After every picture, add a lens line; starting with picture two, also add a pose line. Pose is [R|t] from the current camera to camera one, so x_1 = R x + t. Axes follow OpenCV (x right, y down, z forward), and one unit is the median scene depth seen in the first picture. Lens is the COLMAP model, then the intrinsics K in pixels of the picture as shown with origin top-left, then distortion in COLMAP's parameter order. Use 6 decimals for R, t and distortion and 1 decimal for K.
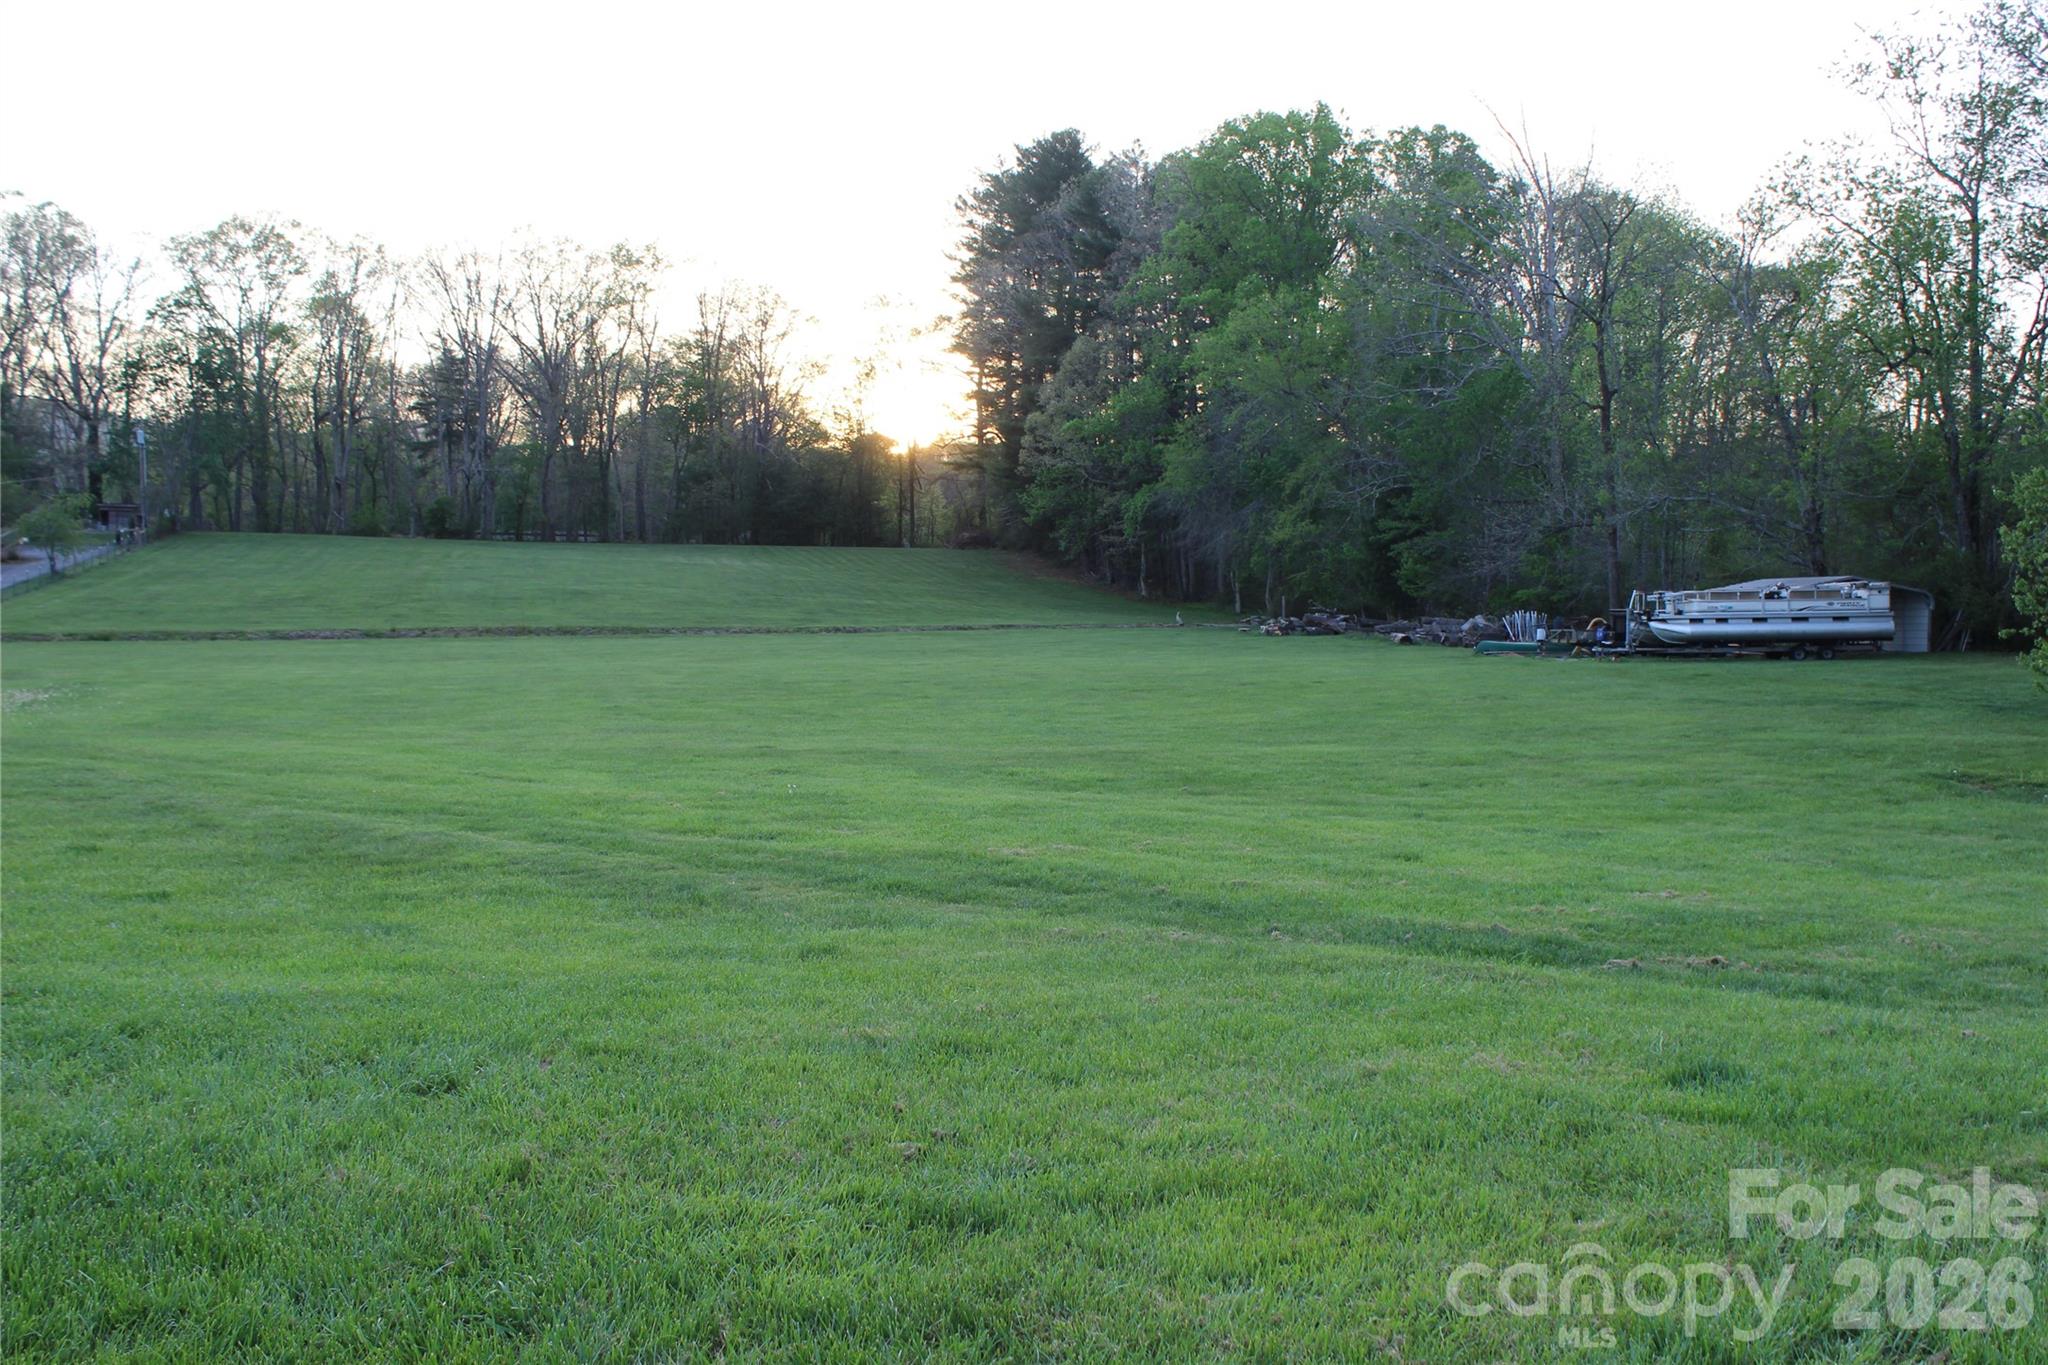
lens RADIAL K [[2062.0, 0, 1022.6], [0, 2062.0, 690.1], [0, 0, 1]] dist [-0.120656, 0.110924]
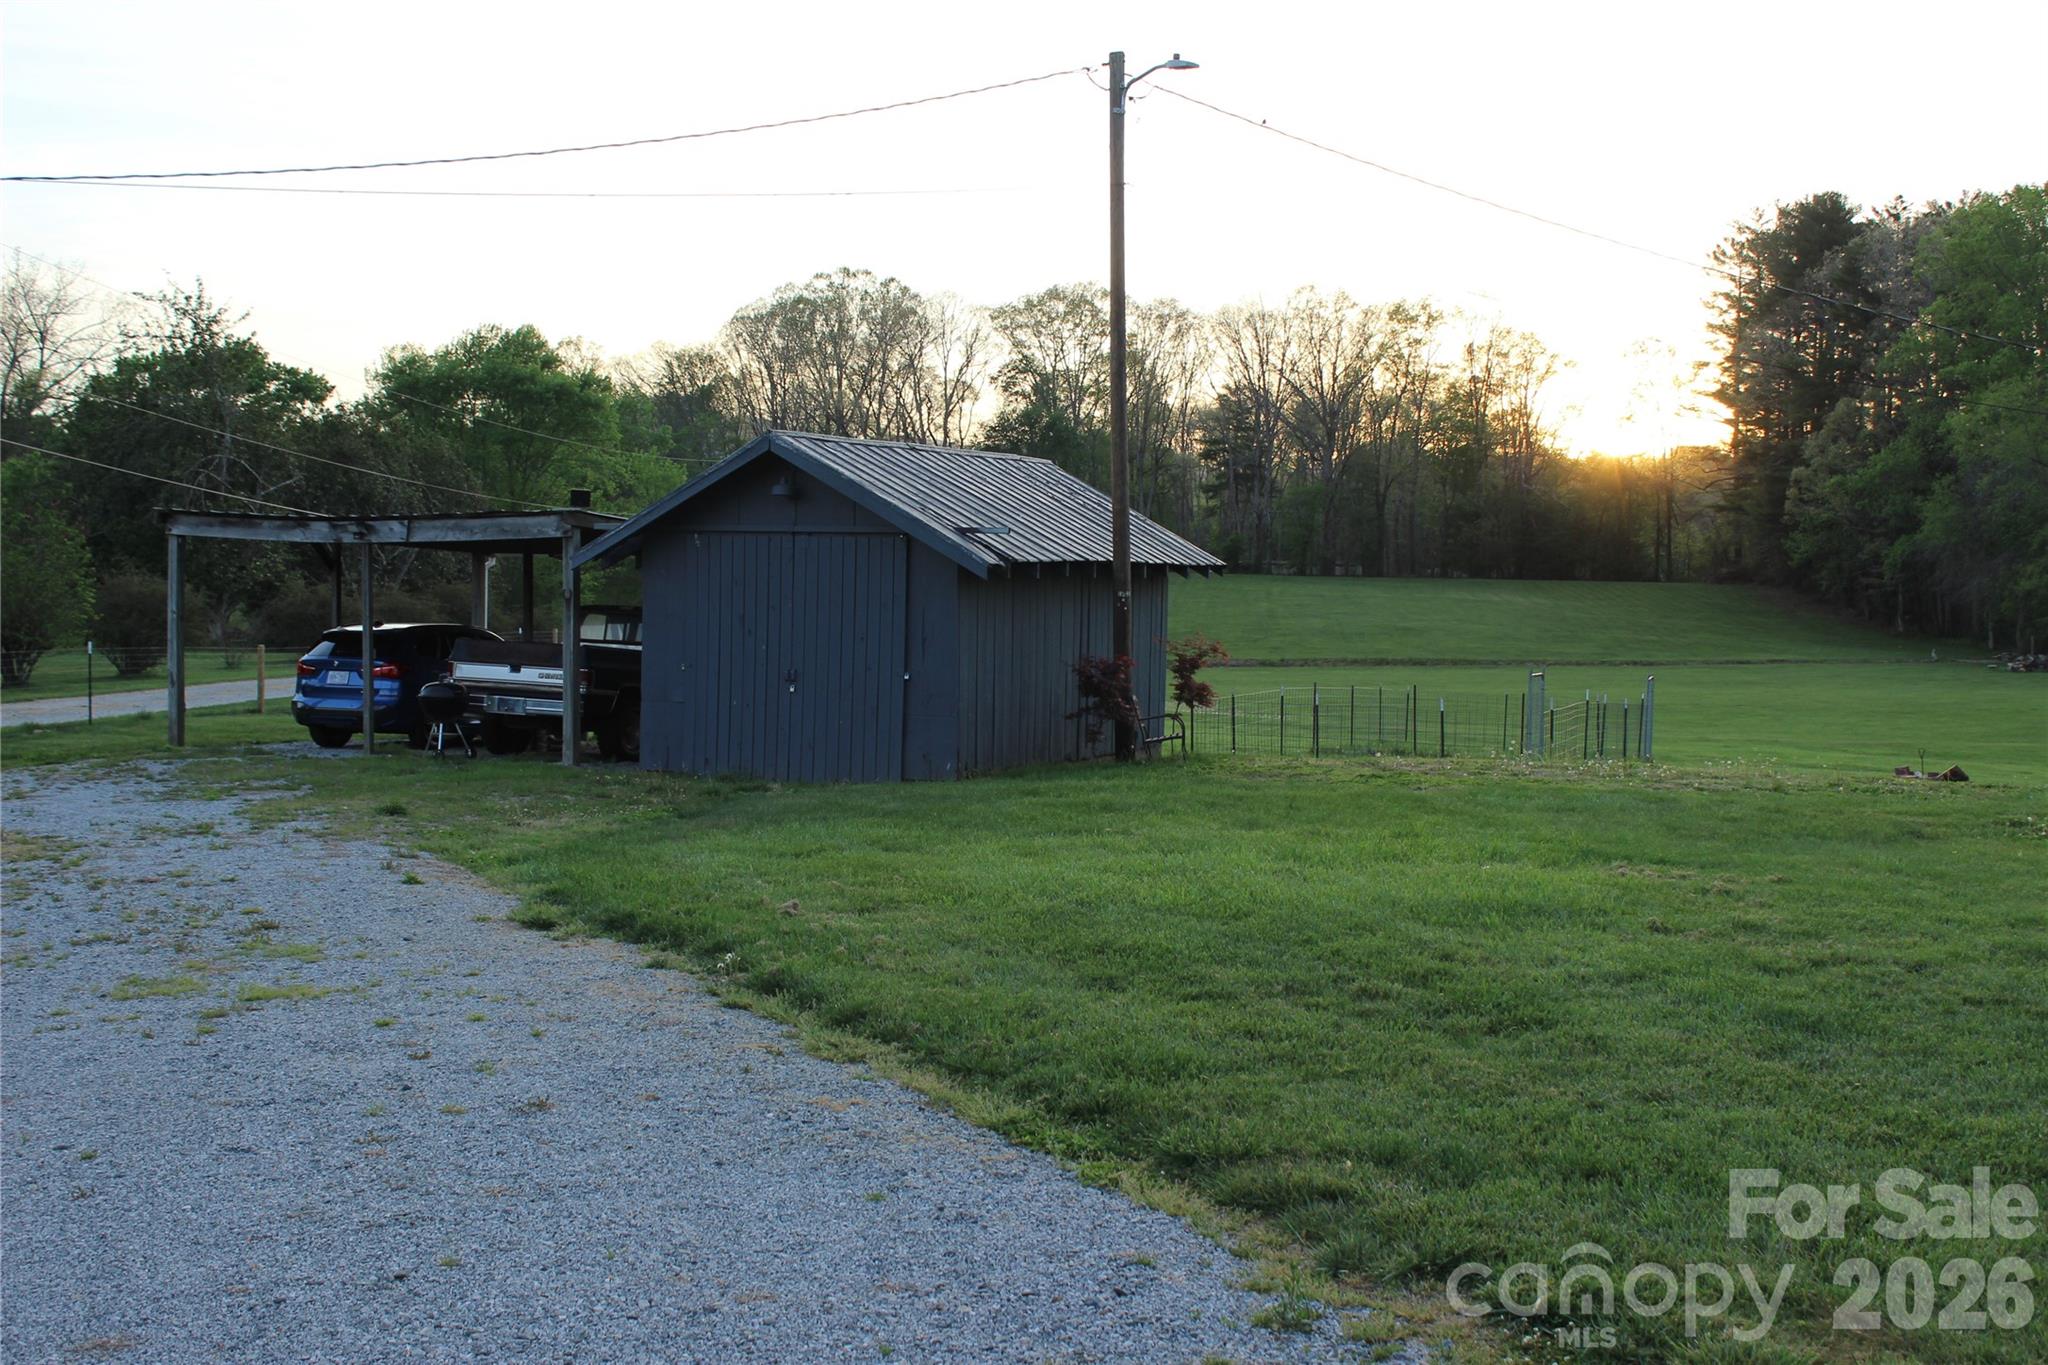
lens RADIAL K [[2219.9, 0, 1022.7], [0, 2219.9, 690.7], [0, 0, 1]] dist [-0.130145, 0.178639]
pose [[0.949006, 0.012299, -0.315019, -0.021703], [-0.015866, 0.999836, -0.008761, 0.003469], [0.314860, 0.013313, 0.949045, -0.295428]]
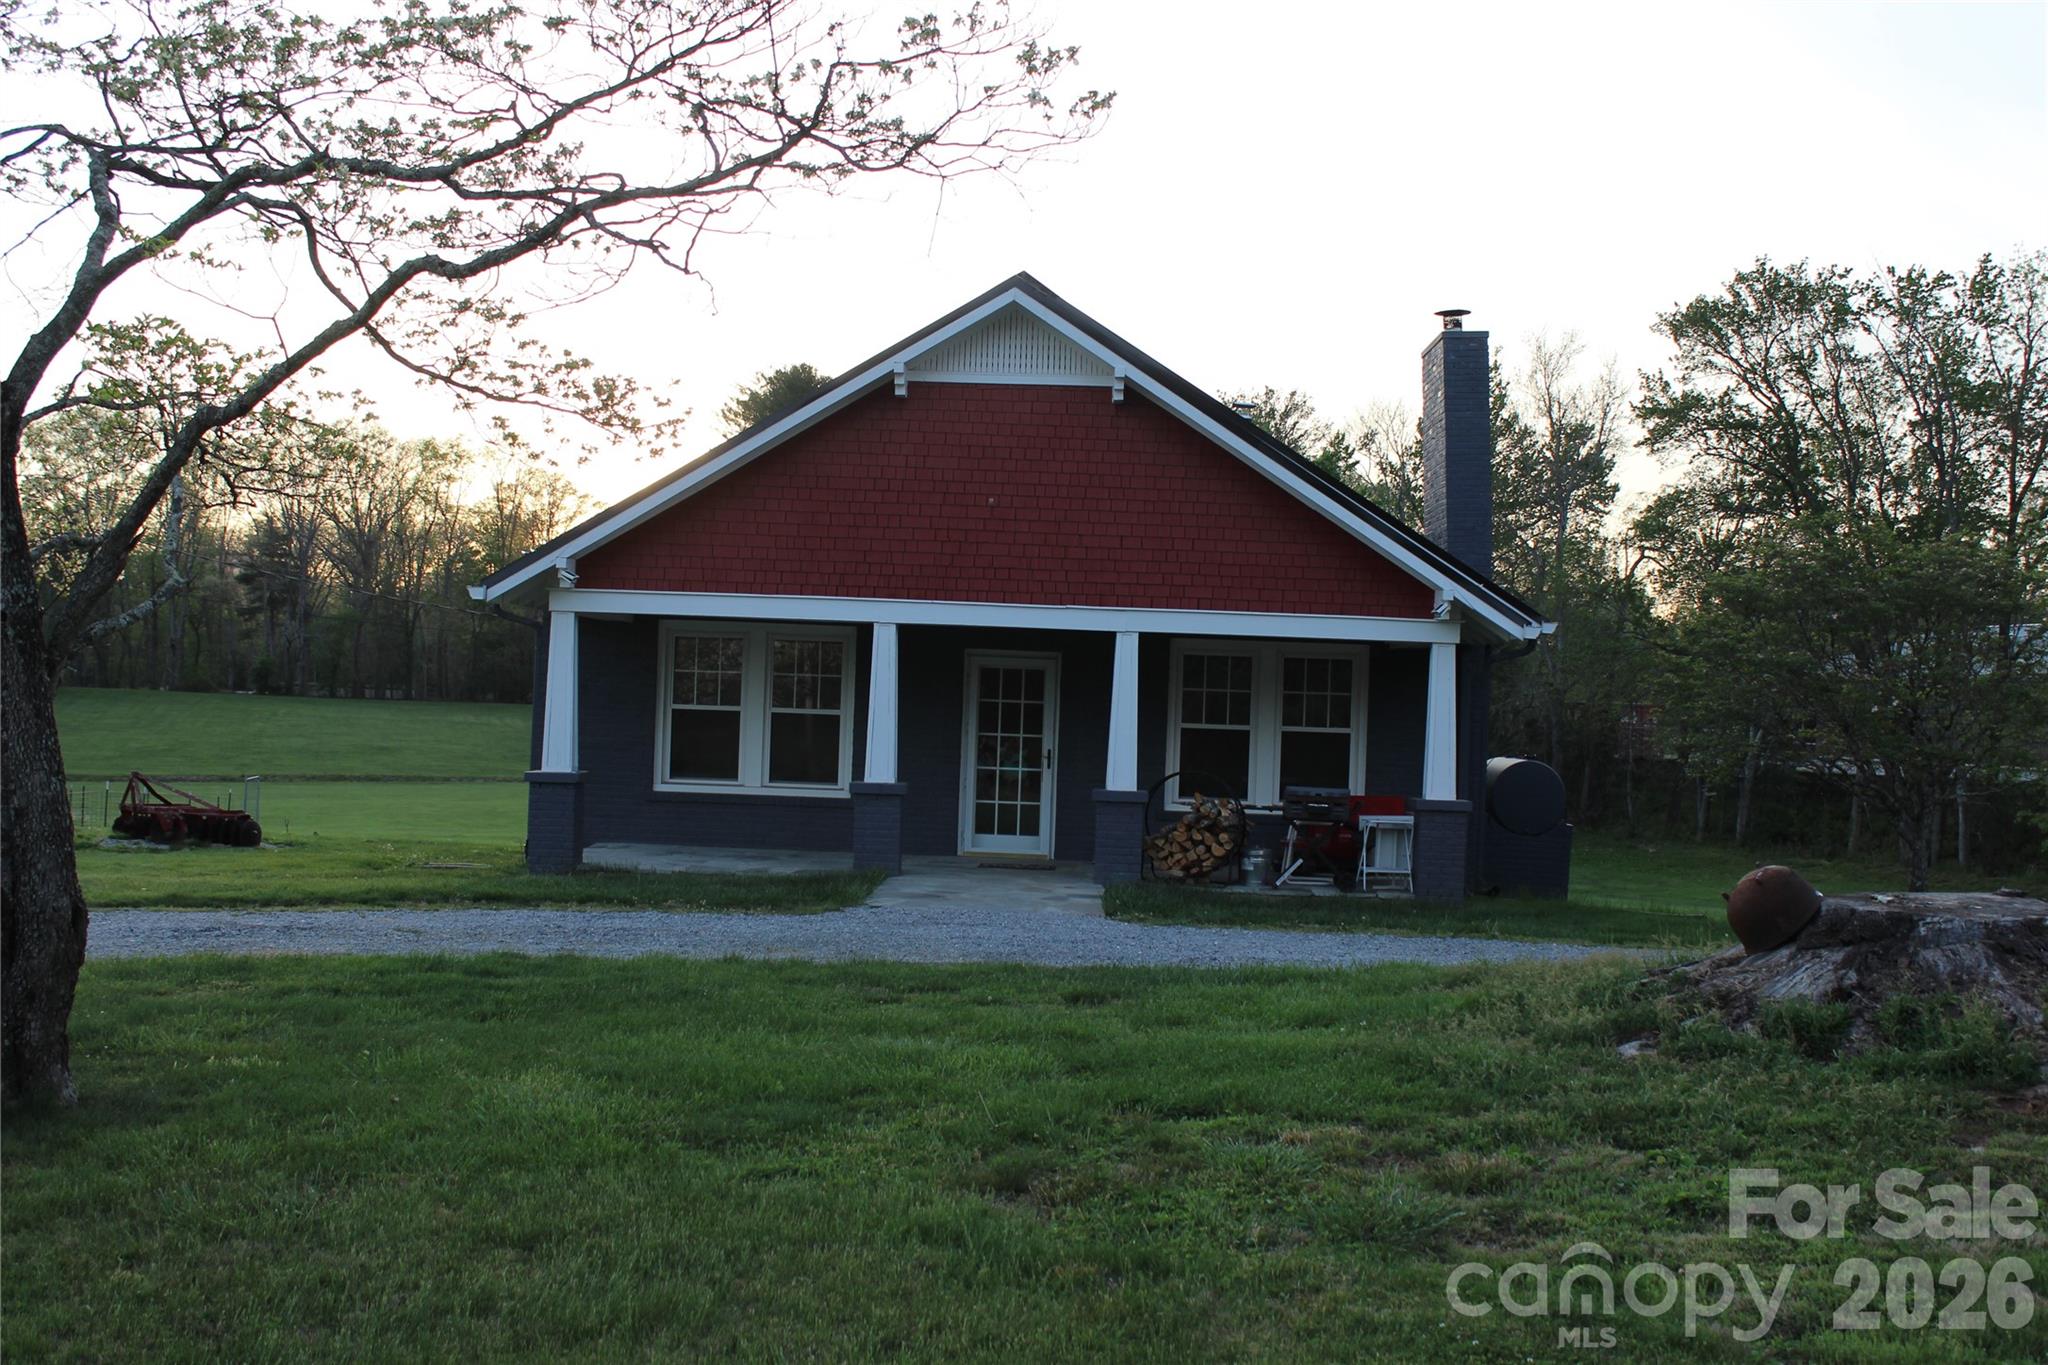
lens RADIAL K [[2186.2, 0, 1018.7], [0, 2186.2, 690.1], [0, 0, 1]] dist [-0.091068, 0.043485]
pose [[0.997501, 0.011721, 0.069669, 0.085769], [-0.006830, 0.997521, -0.070031, 0.008639], [-0.070317, 0.069380, 0.995109, -0.383137]]
